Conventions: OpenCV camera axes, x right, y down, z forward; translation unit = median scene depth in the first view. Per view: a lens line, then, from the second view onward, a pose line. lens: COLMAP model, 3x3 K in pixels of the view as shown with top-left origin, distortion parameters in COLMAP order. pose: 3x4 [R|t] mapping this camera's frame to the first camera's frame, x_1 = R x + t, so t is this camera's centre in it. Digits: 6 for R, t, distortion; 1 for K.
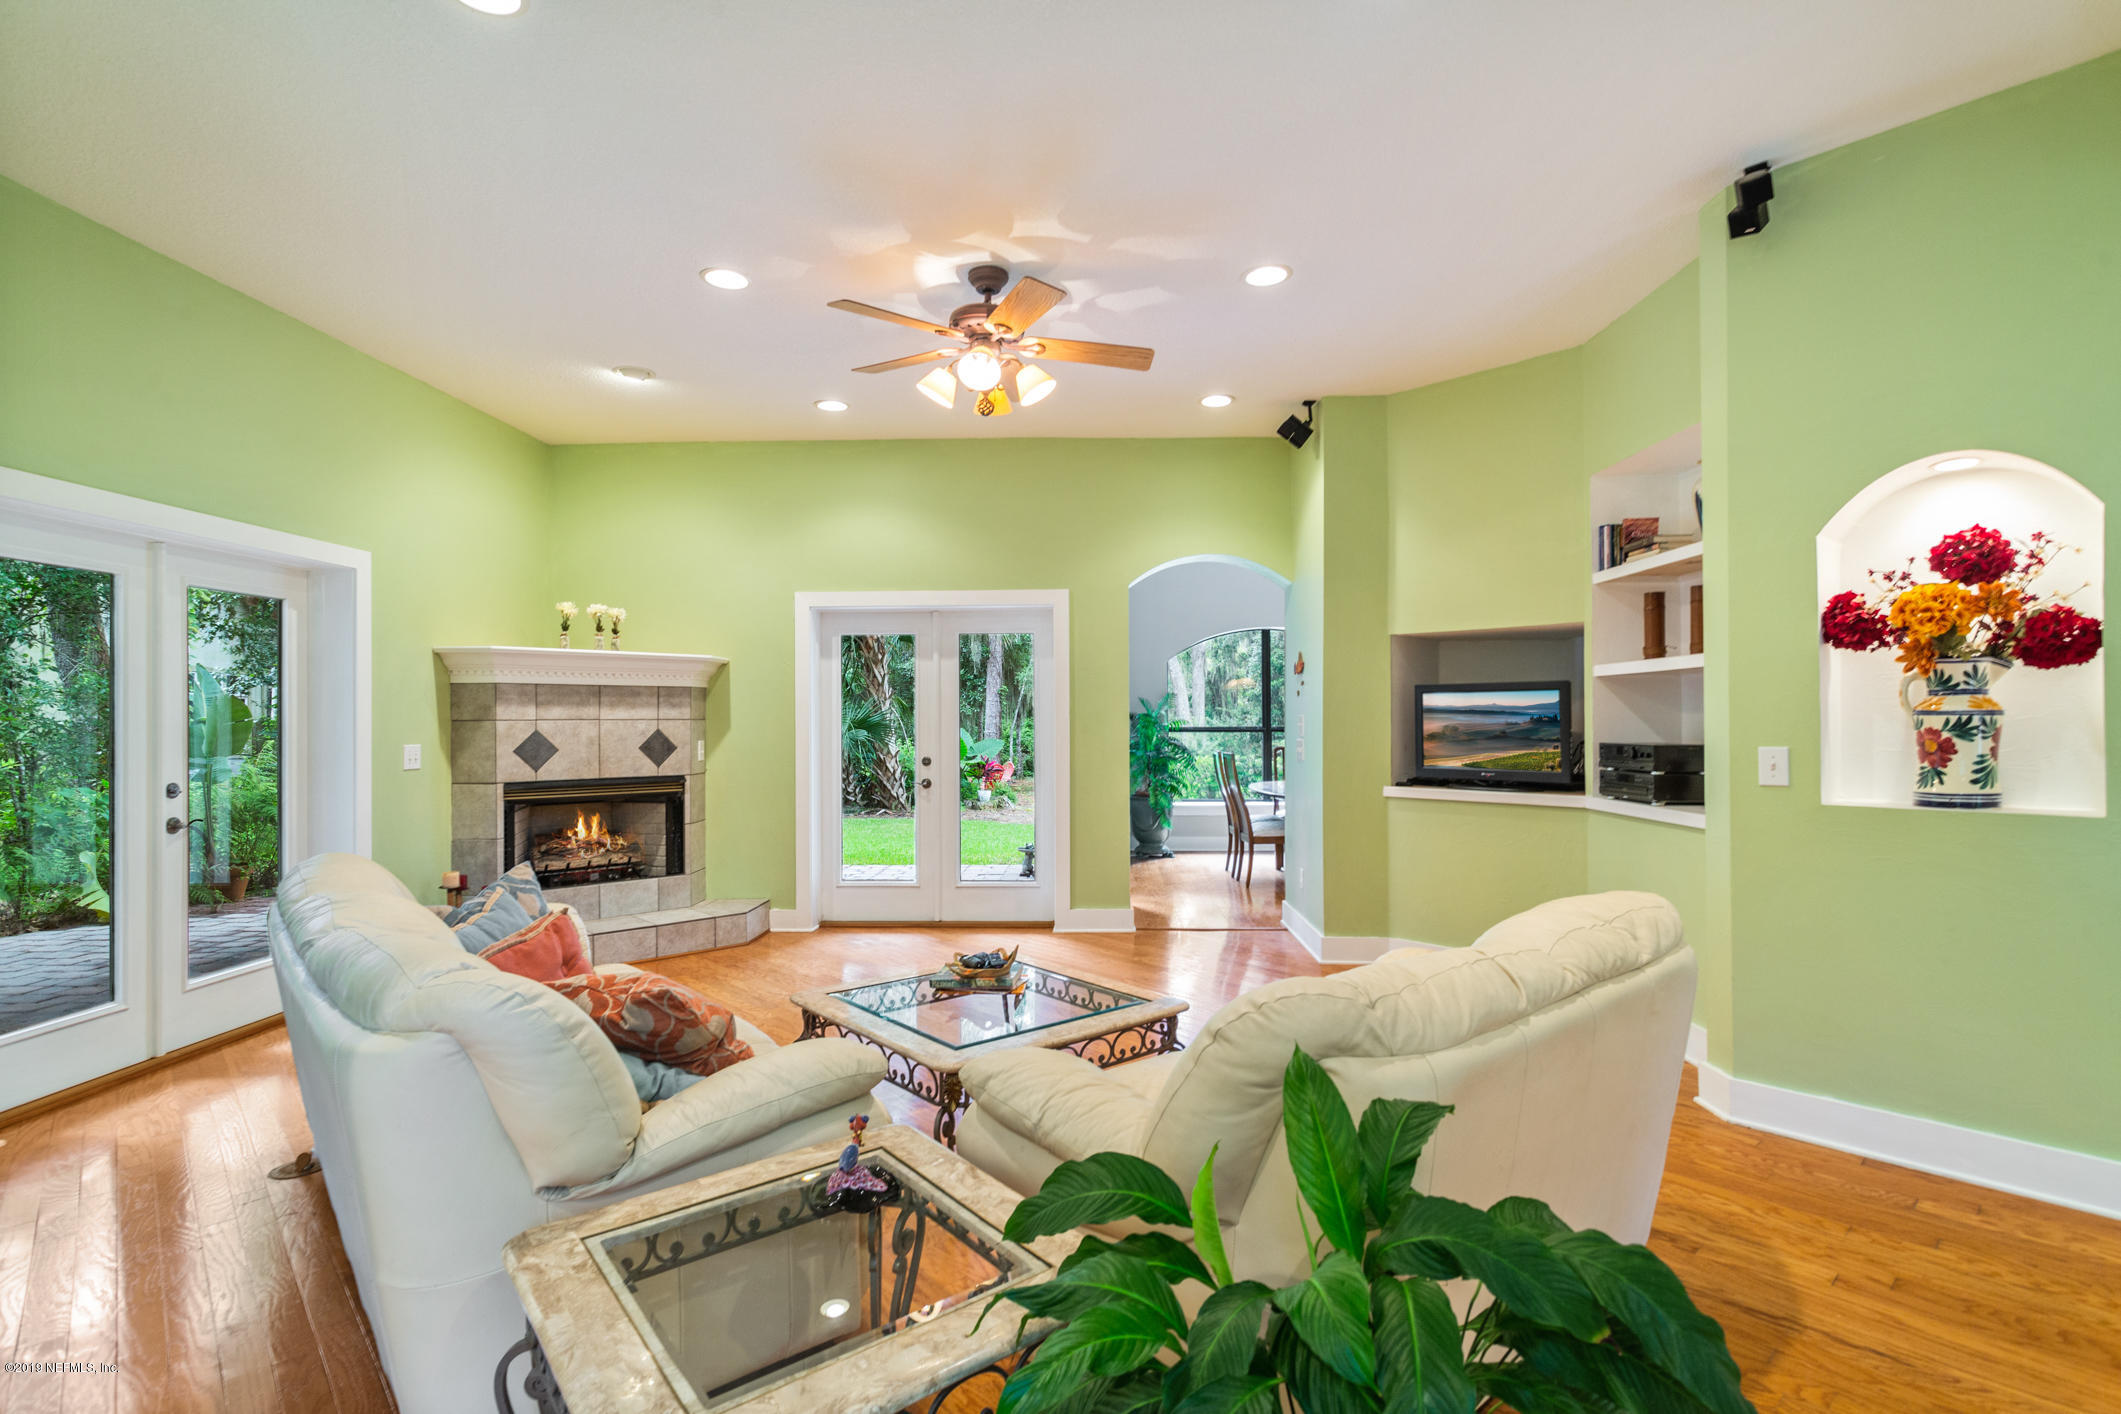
lens RADIAL K [[1001.7, 0, 1047.1], [0, 1001.7, 699.5], [0, 0, 1]] dist [0.000066, 0.000182]
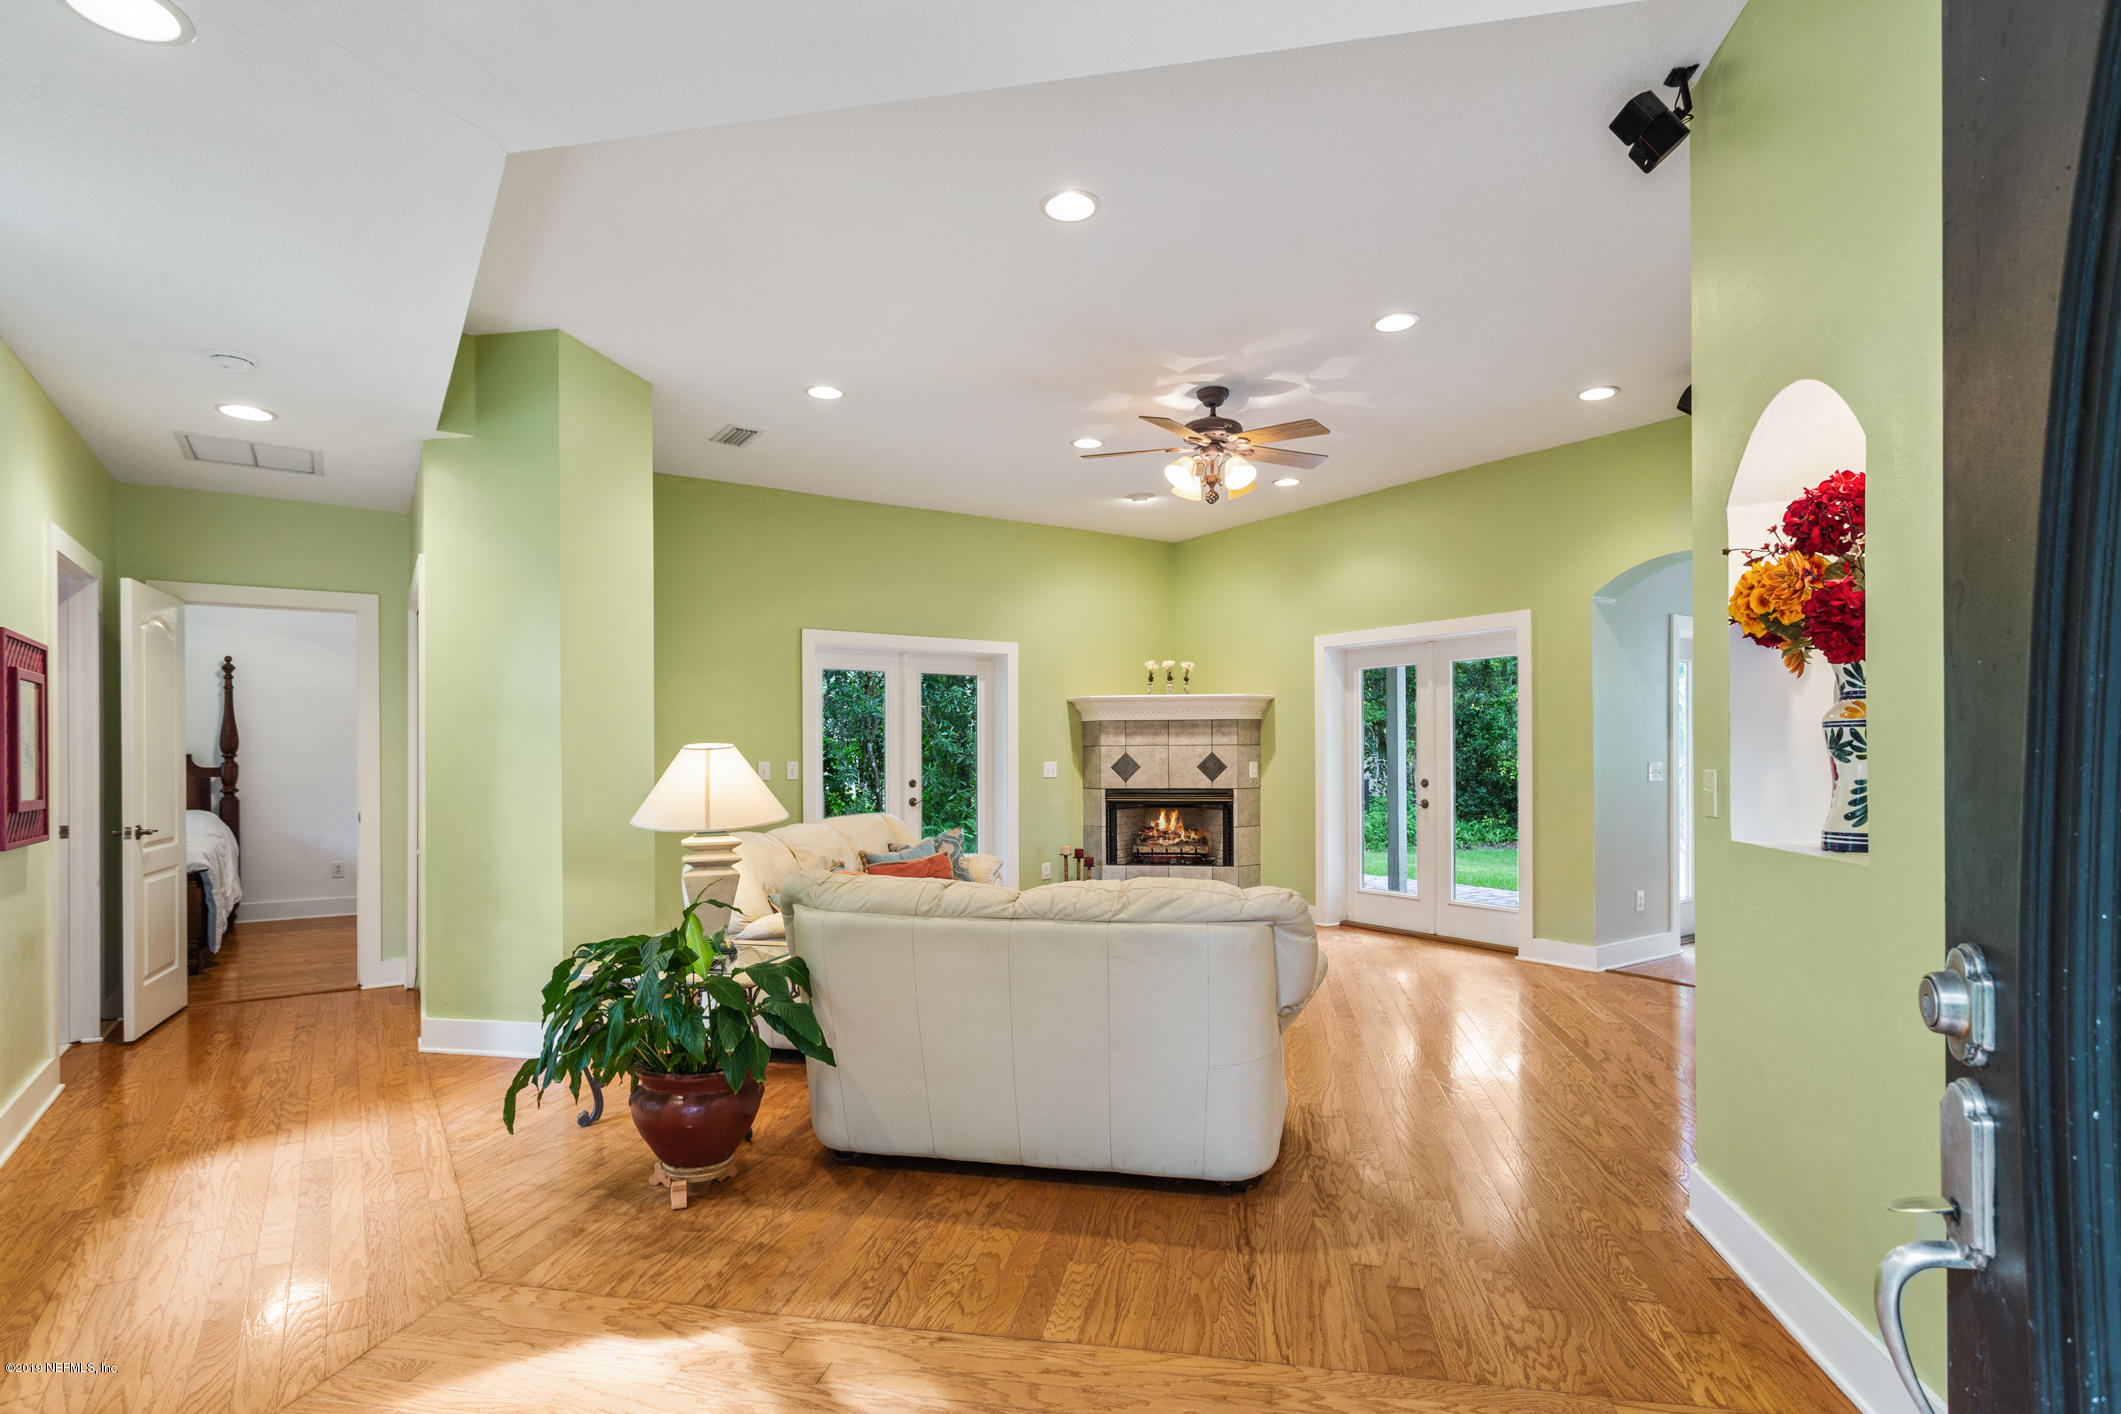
lens RADIAL K [[1020.3, 0, 1067.1], [0, 1020.3, 735.0], [0, 0, 1]] dist [0.000948, 0.000449]
pose [[0.614898, -0.012745, -0.788503, 0.581018], [0.018530, 0.999827, -0.001710, 0.005963], [0.788389, -0.013559, 0.615028, 0.038217]]
